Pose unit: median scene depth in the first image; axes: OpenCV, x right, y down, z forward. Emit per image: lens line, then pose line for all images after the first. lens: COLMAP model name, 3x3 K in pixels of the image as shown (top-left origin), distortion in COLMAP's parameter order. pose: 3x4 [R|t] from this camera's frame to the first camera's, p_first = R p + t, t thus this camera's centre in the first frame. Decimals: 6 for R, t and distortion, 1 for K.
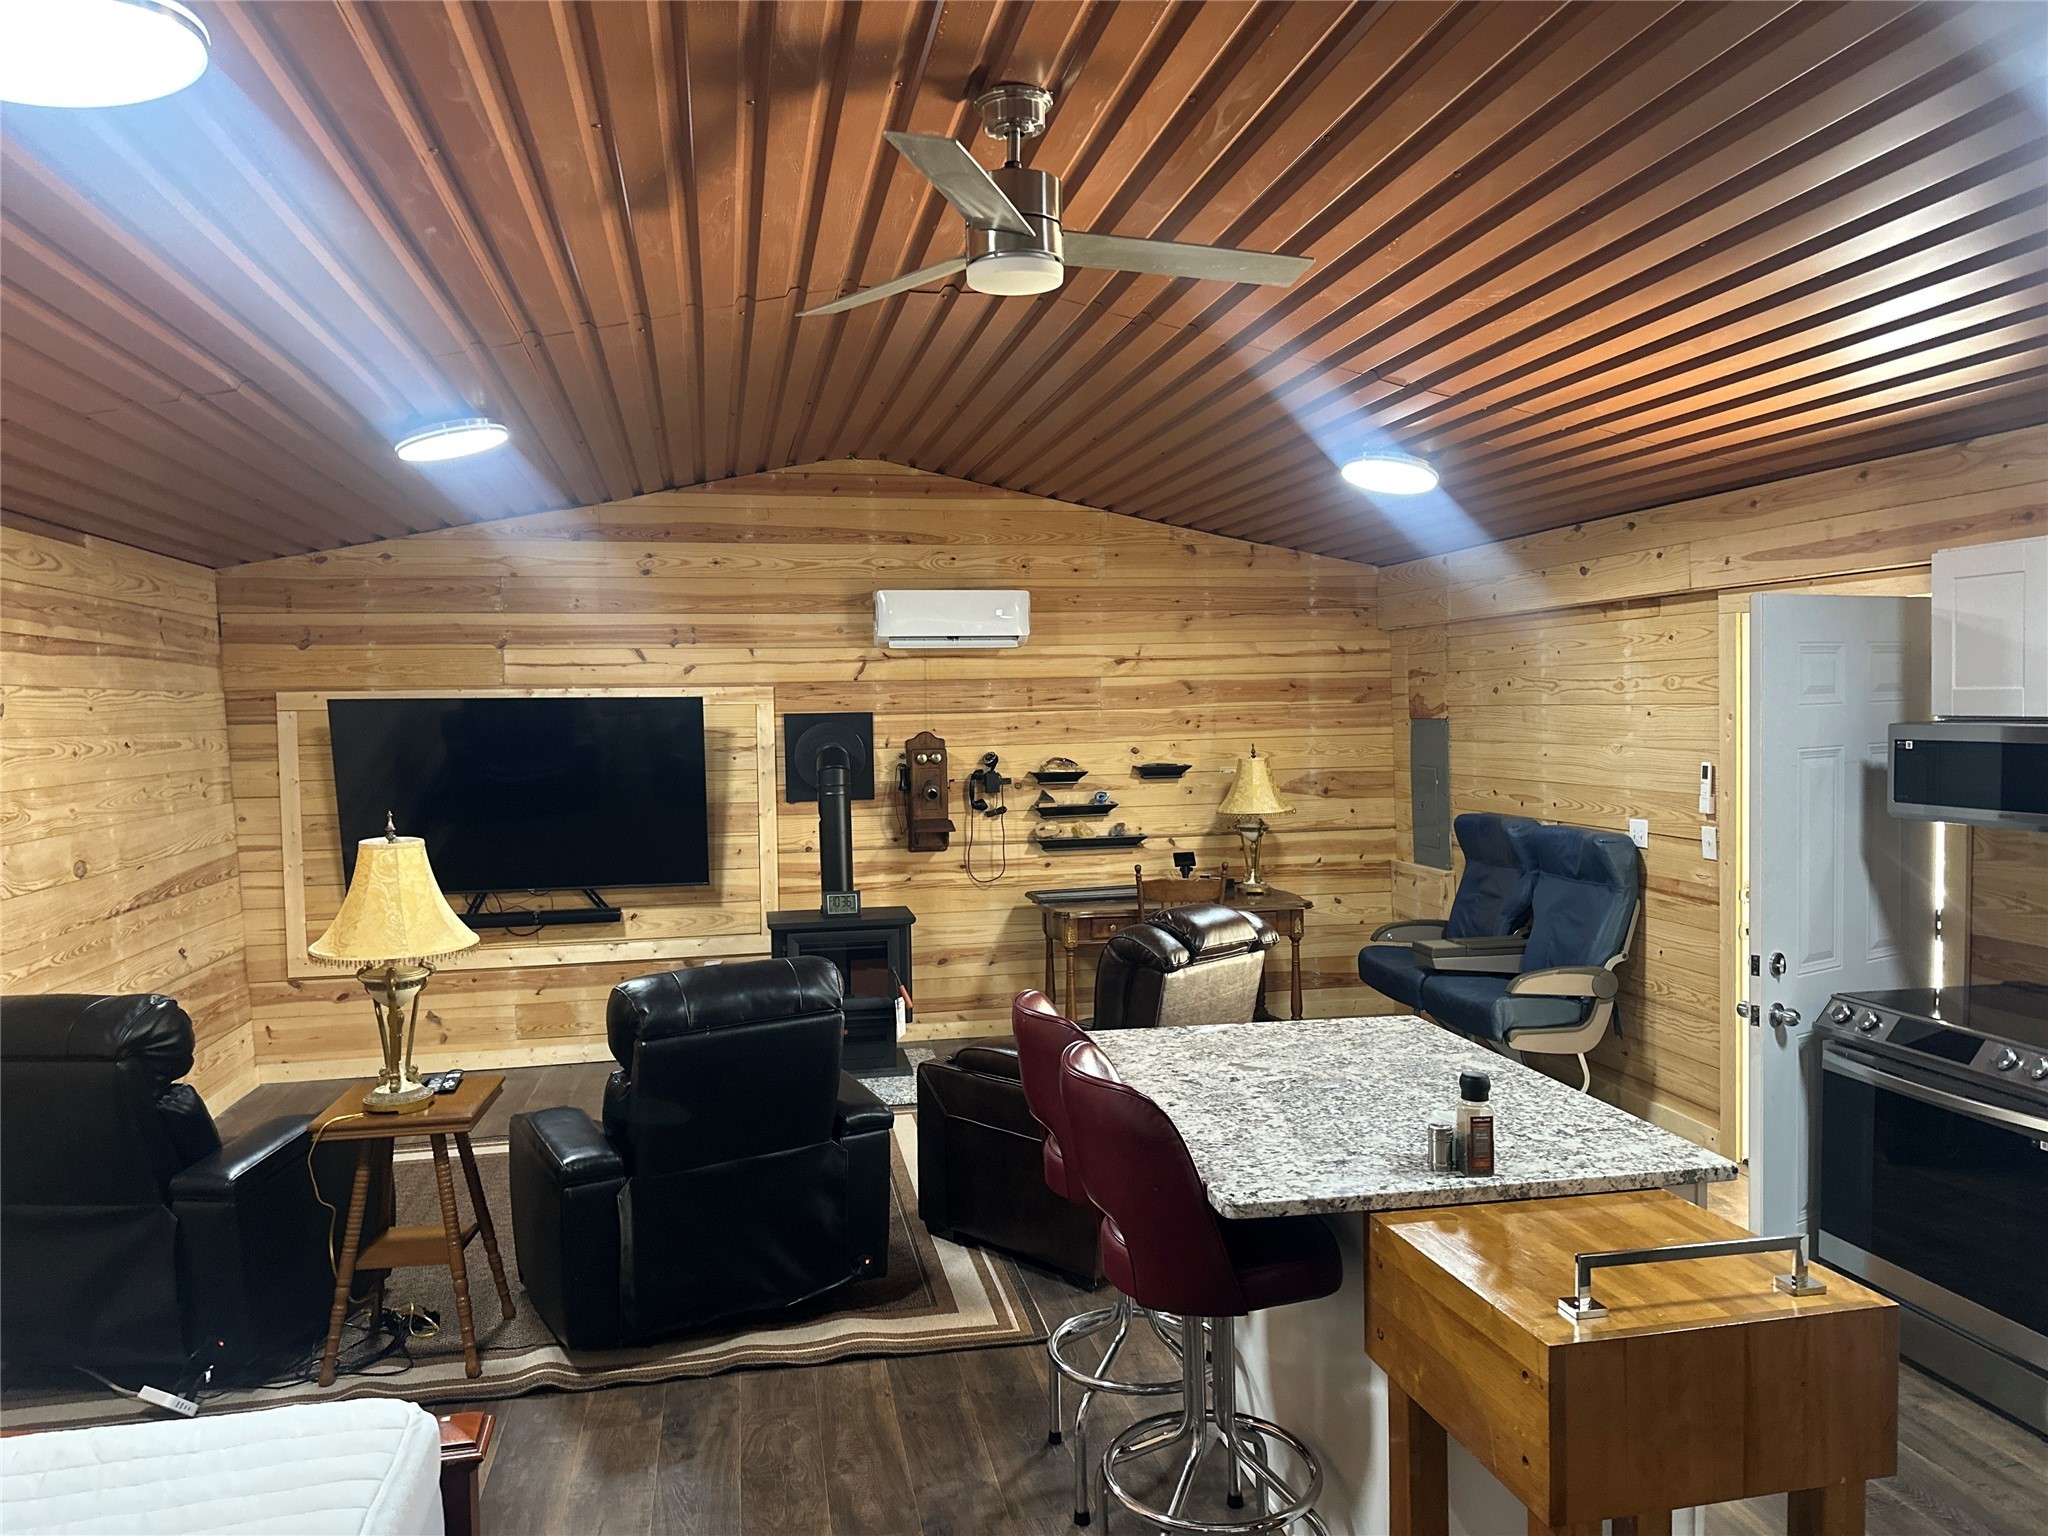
lens RADIAL K [[1435.4, 0, 1013.5], [0, 1435.4, 773.0], [0, 0, 1]] dist [0.068428, -0.090762]
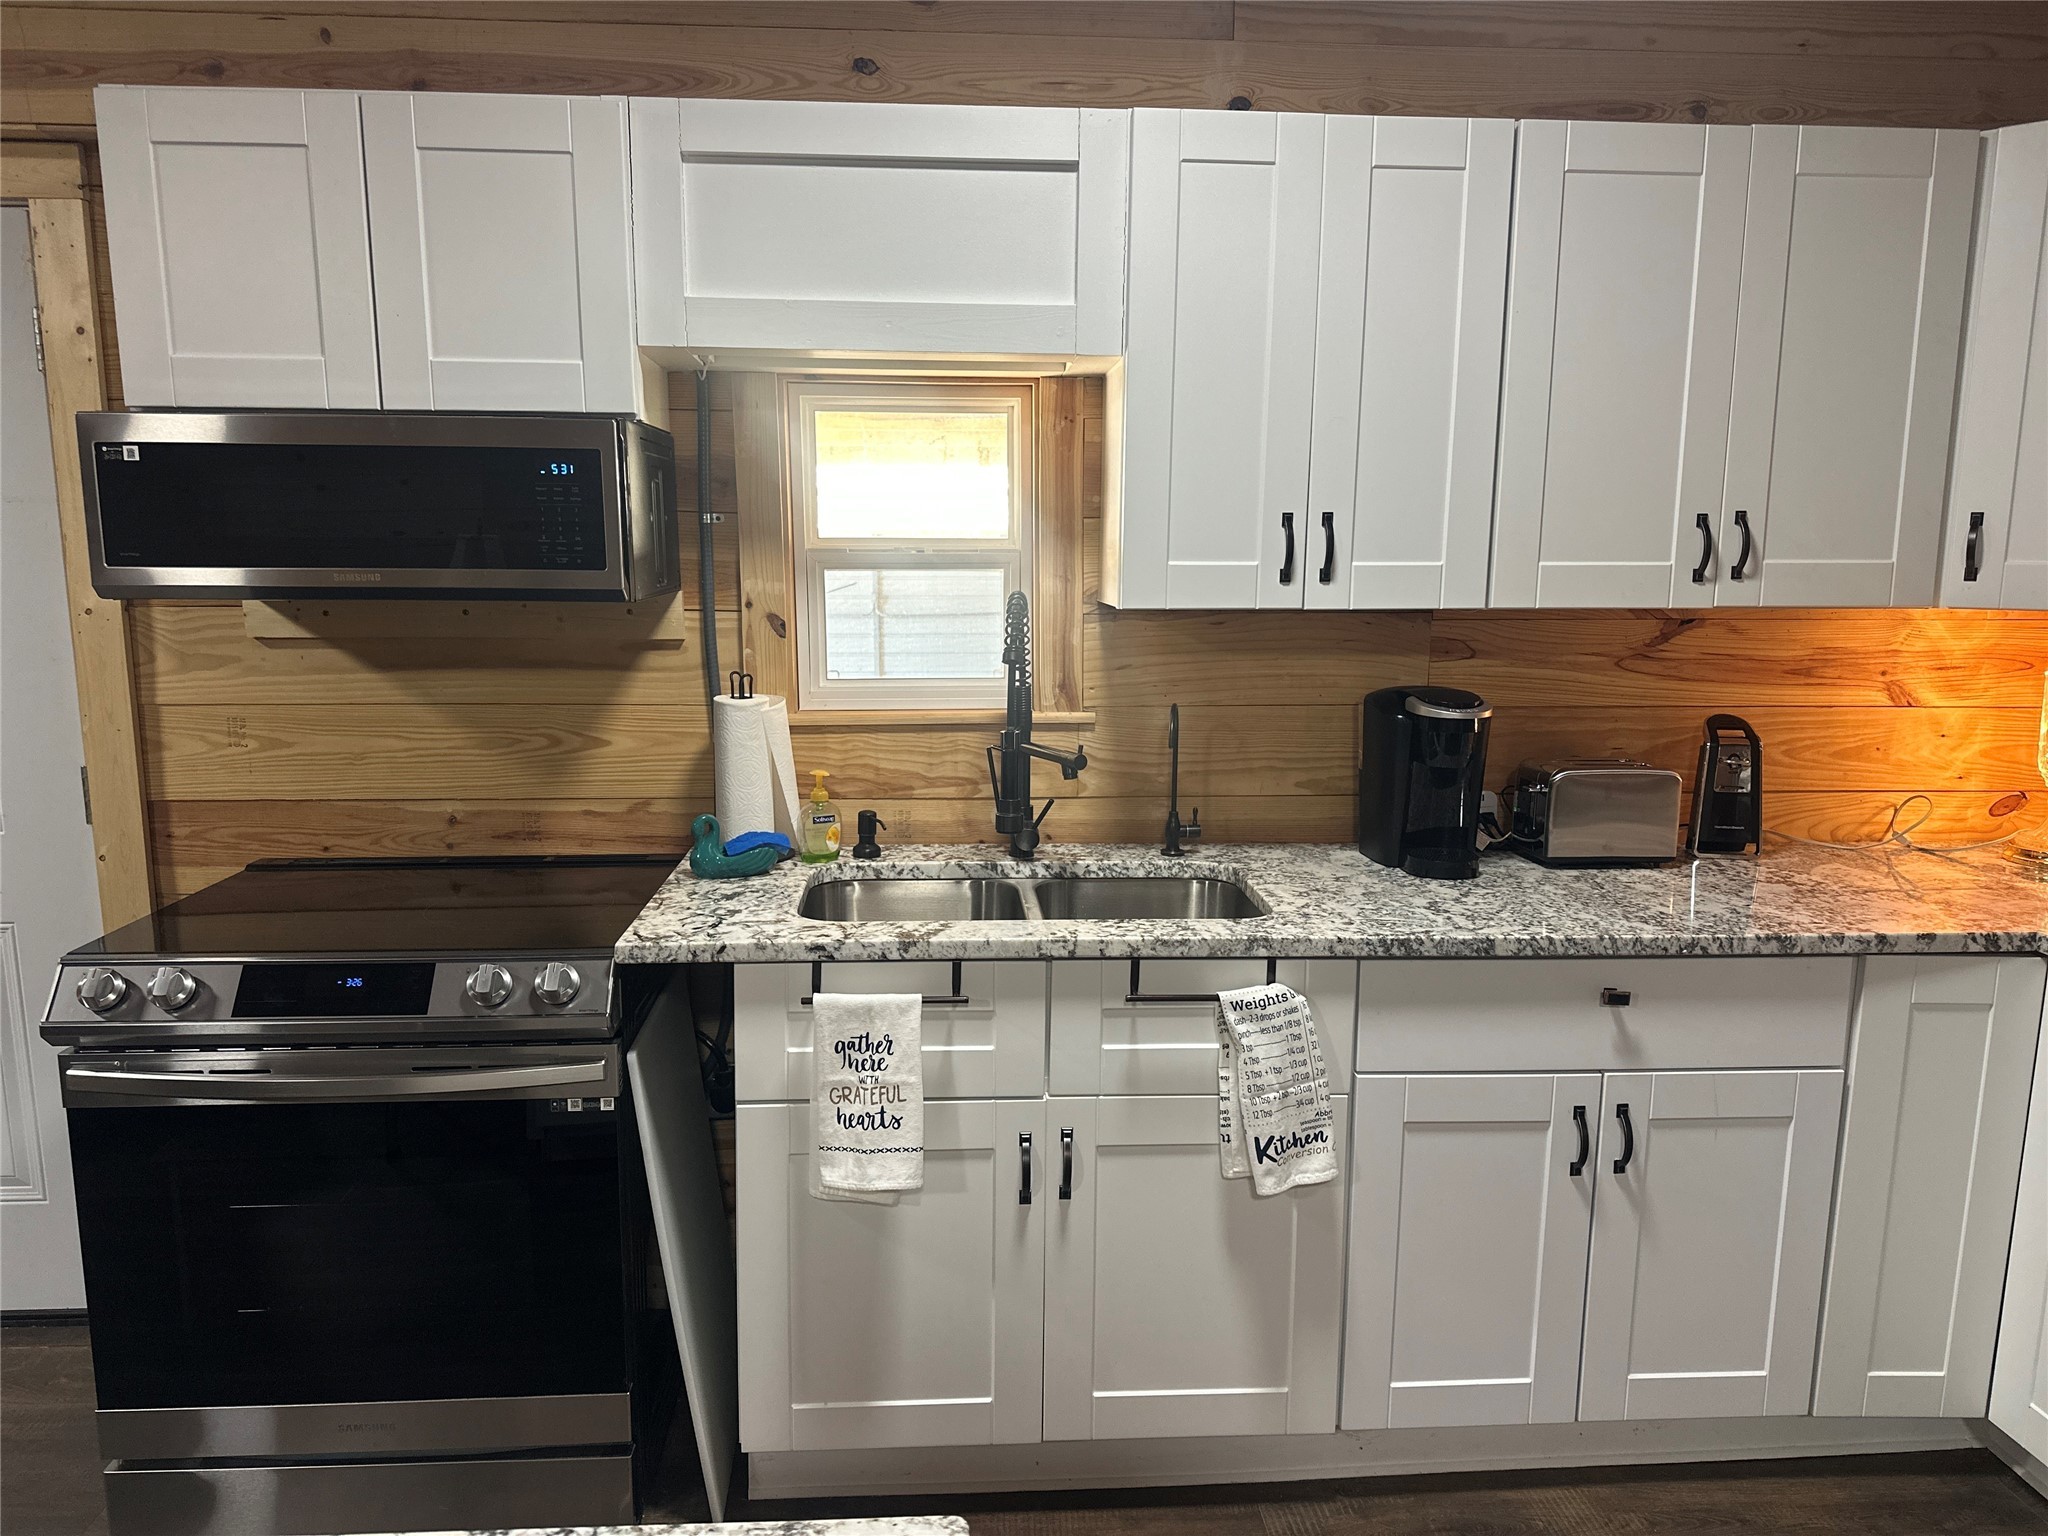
lens RADIAL K [[1435.4, 0, 1018.8], [0, 1435.4, 786.0], [0, 0, 1]] dist [0.068428, -0.090762]
pose [[0.125739, -0.147504, 0.981036, 0.125954], [0.040679, 0.988820, 0.143460, 0.036401], [-0.991229, 0.021869, 0.130333, 0.611795]]
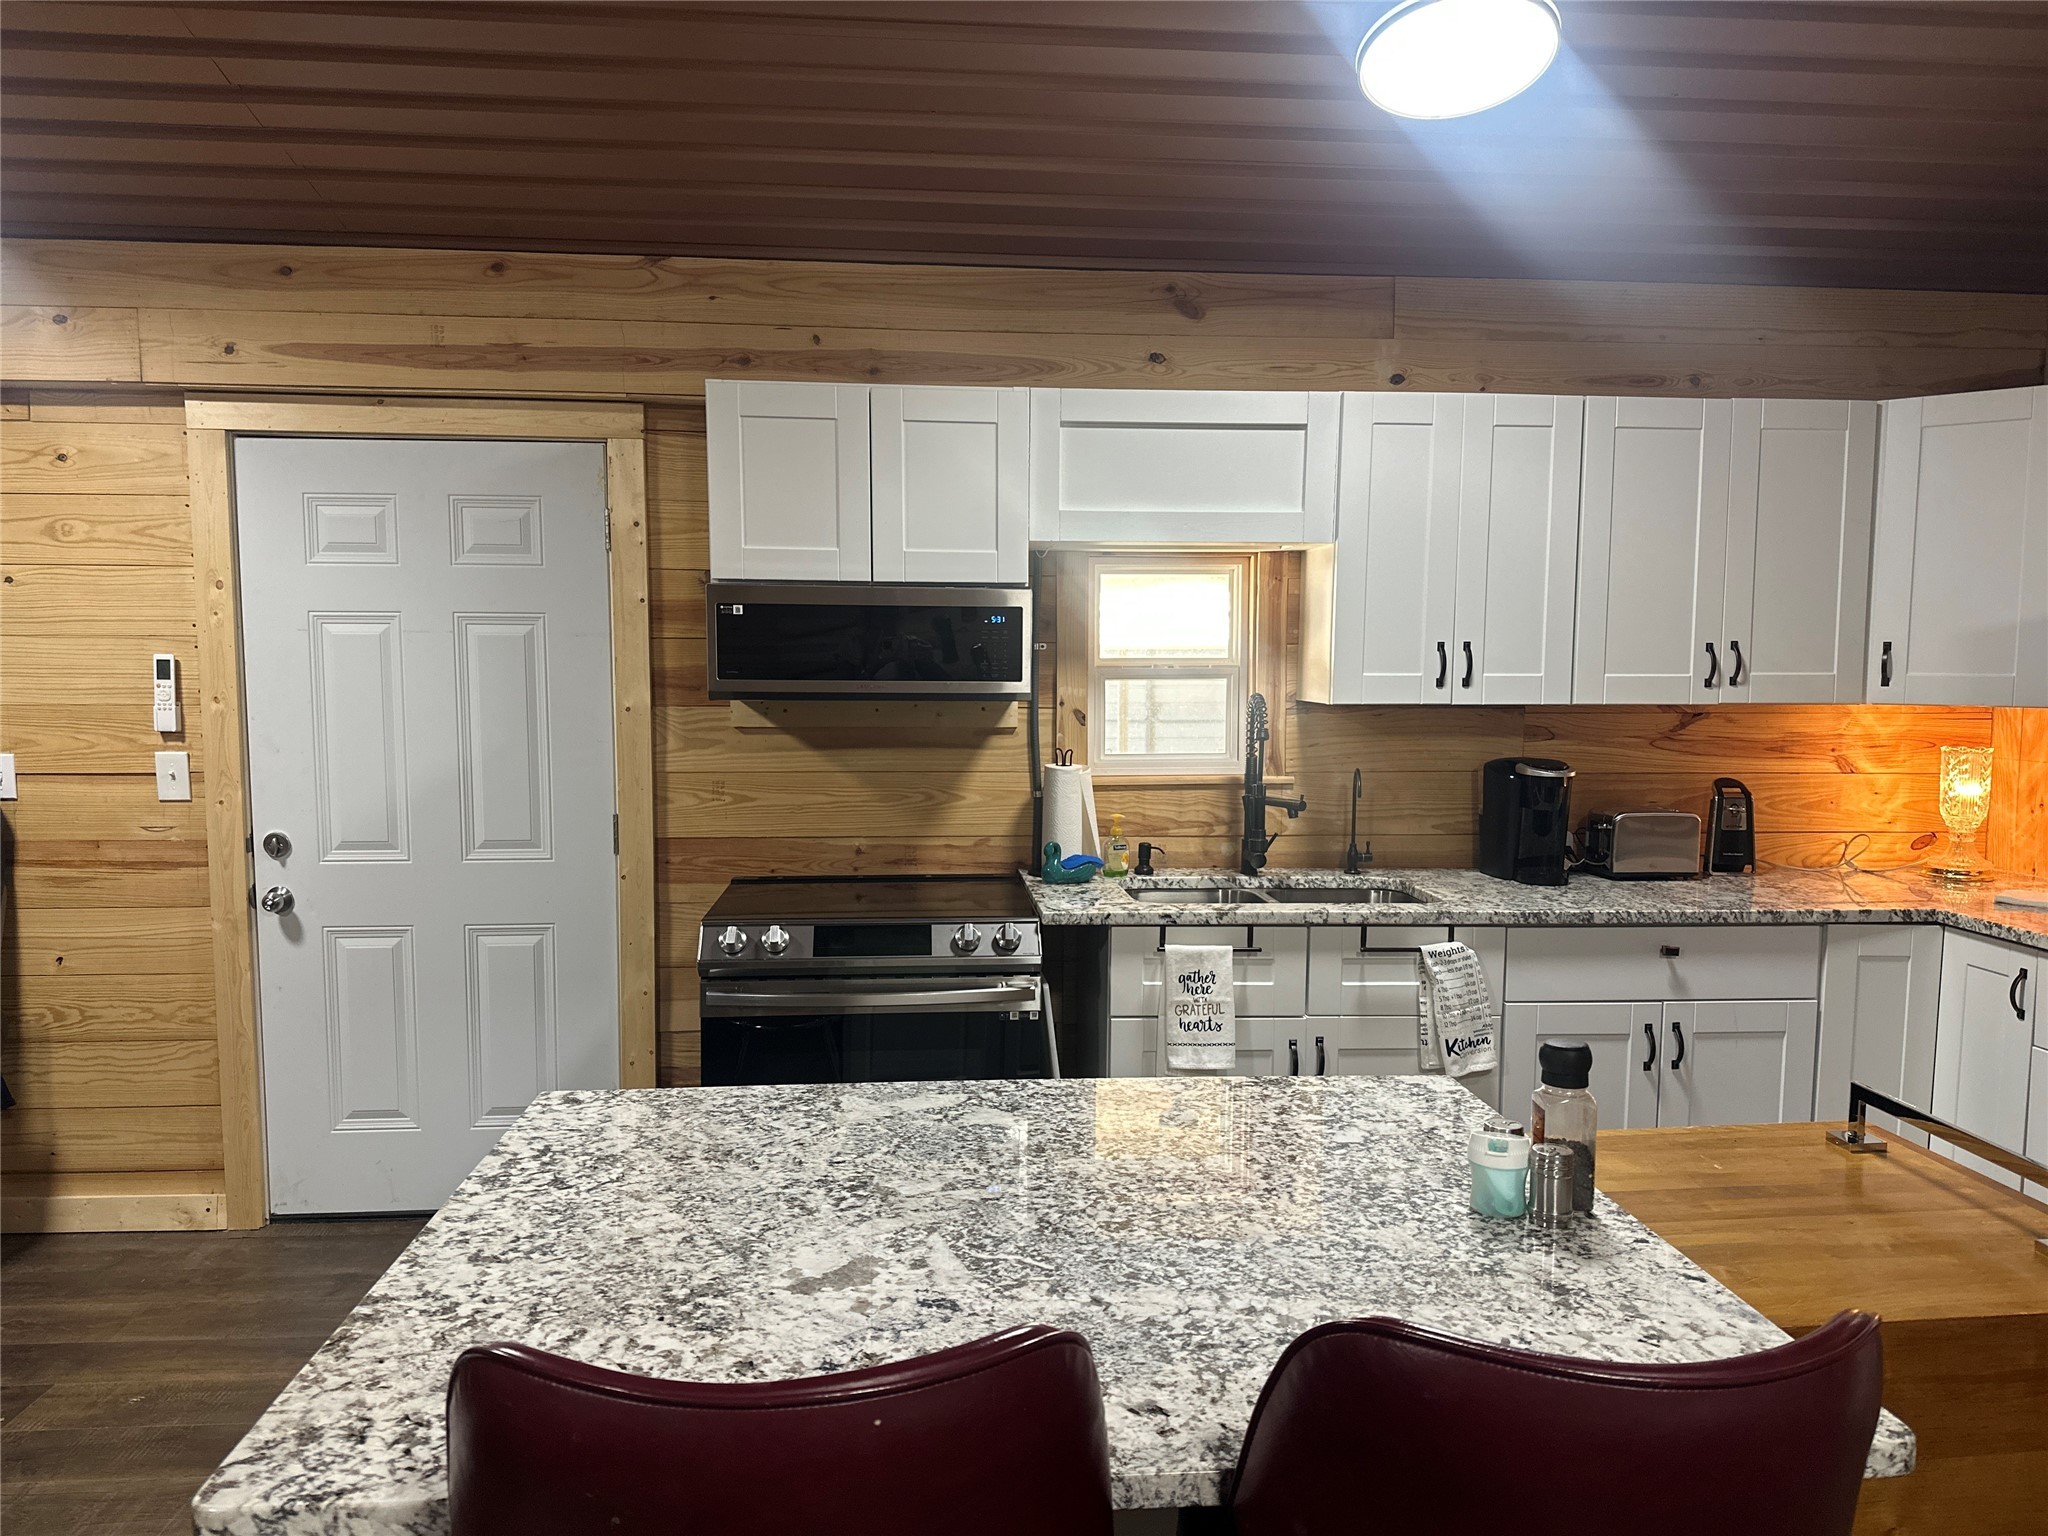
lens RADIAL K [[1435.4, 0, 1023.8], [0, 1435.4, 783.6], [0, 0, 1]] dist [0.068428, -0.090762]
pose [[0.106362, -0.072500, 0.991681, -0.192632], [0.041623, 0.996789, 0.068409, 0.030513], [-0.993456, 0.034000, 0.109038, 0.739749]]
